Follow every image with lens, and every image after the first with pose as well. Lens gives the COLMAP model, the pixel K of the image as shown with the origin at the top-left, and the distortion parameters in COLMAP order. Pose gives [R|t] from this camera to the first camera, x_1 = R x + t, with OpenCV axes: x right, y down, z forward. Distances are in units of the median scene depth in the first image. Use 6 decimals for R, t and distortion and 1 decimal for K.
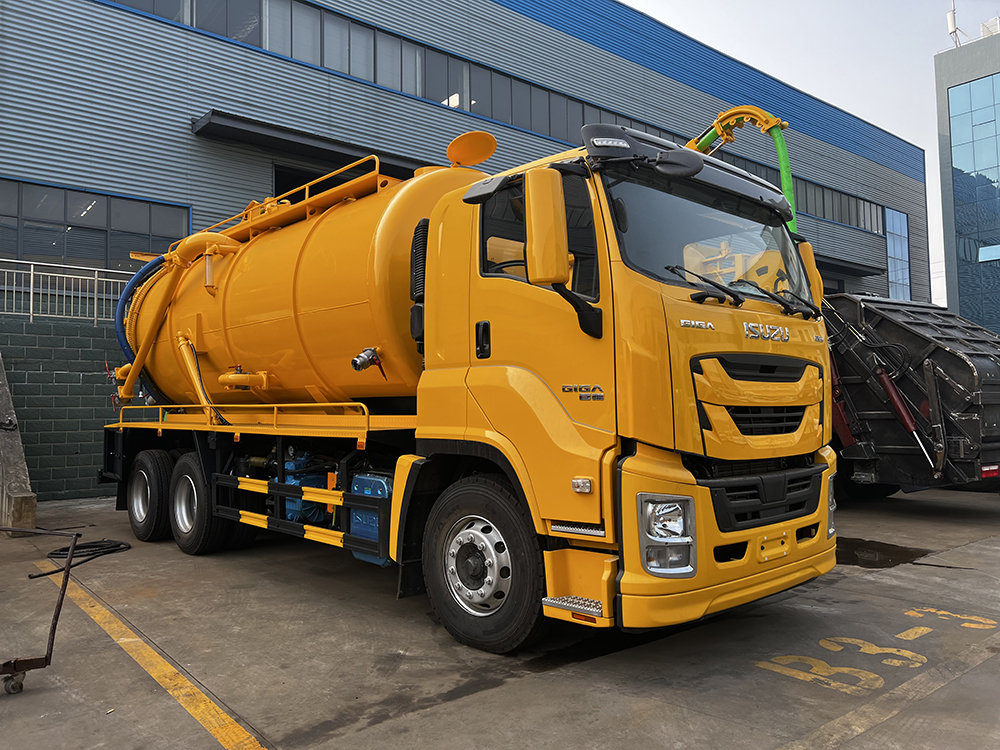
lens RADIAL K [[746.8, 0, 503.8], [0, 746.8, 369.9], [0, 0, 1]] dist [0.044233, -0.042564]
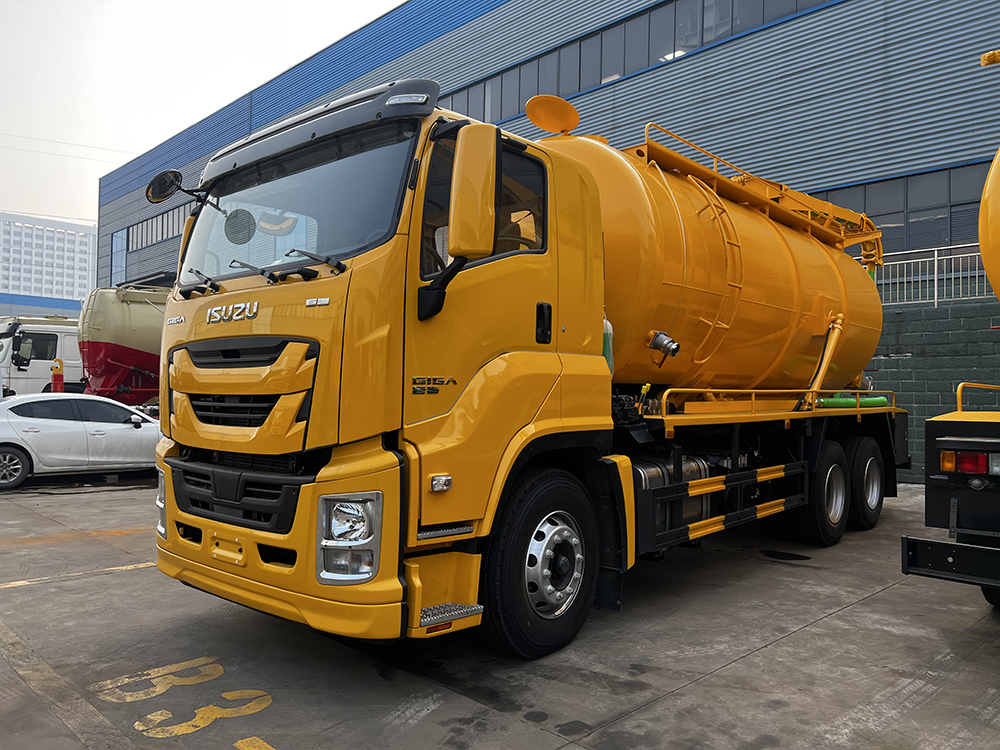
lens RADIAL K [[746.5, 0, 502.5], [0, 746.5, 378.9], [0, 0, 1]] dist [0.054514, -0.055870]
pose [[0.104988, -0.009741, -0.994426, 1.314082], [0.042657, 0.999076, -0.005283, 0.049221], [0.993558, -0.041864, 0.105307, 1.254225]]
